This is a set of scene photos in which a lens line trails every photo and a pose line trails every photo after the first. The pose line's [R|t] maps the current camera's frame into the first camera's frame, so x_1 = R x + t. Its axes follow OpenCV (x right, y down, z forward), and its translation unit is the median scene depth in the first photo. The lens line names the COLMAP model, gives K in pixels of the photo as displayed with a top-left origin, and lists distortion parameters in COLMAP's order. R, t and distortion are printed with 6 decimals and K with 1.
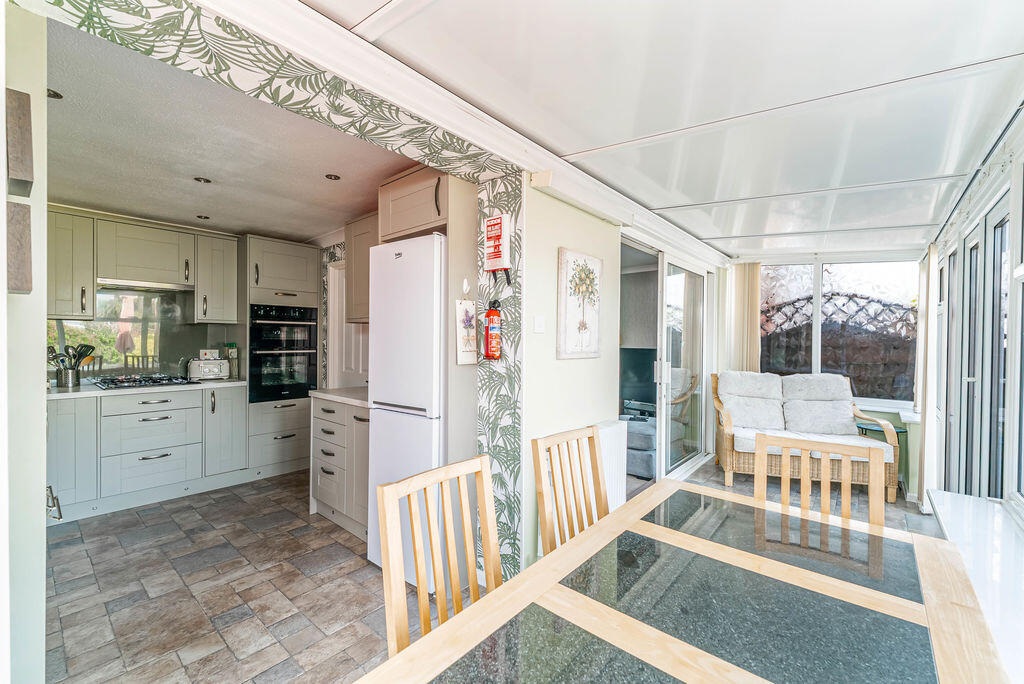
lens RADIAL K [[414.2, 0, 512.0], [0, 414.2, 342.0], [0, 0, 1]] dist [0.000106, 0.000030]
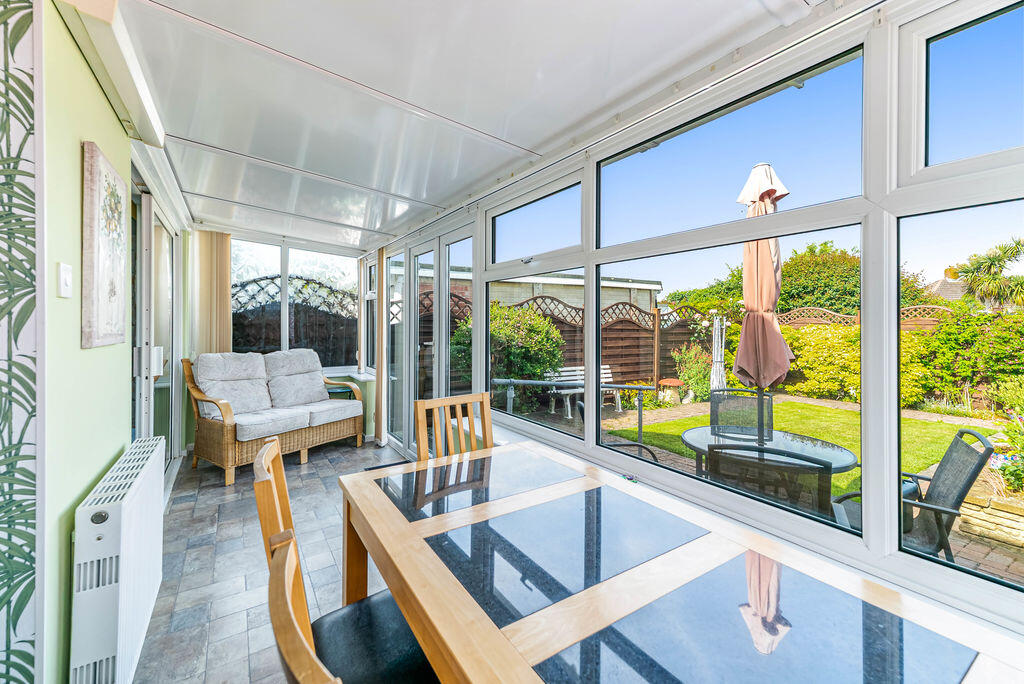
lens RADIAL K [[408.3, 0, 512.2], [0, 408.3, 322.2], [0, 0, 1]] dist [0.000624, 0.000043]
pose [[0.257053, -0.003741, 0.966390, -0.135338], [0.004421, 0.999987, 0.002695, 0.004922], [-0.966387, 0.003580, 0.257066, 0.176224]]
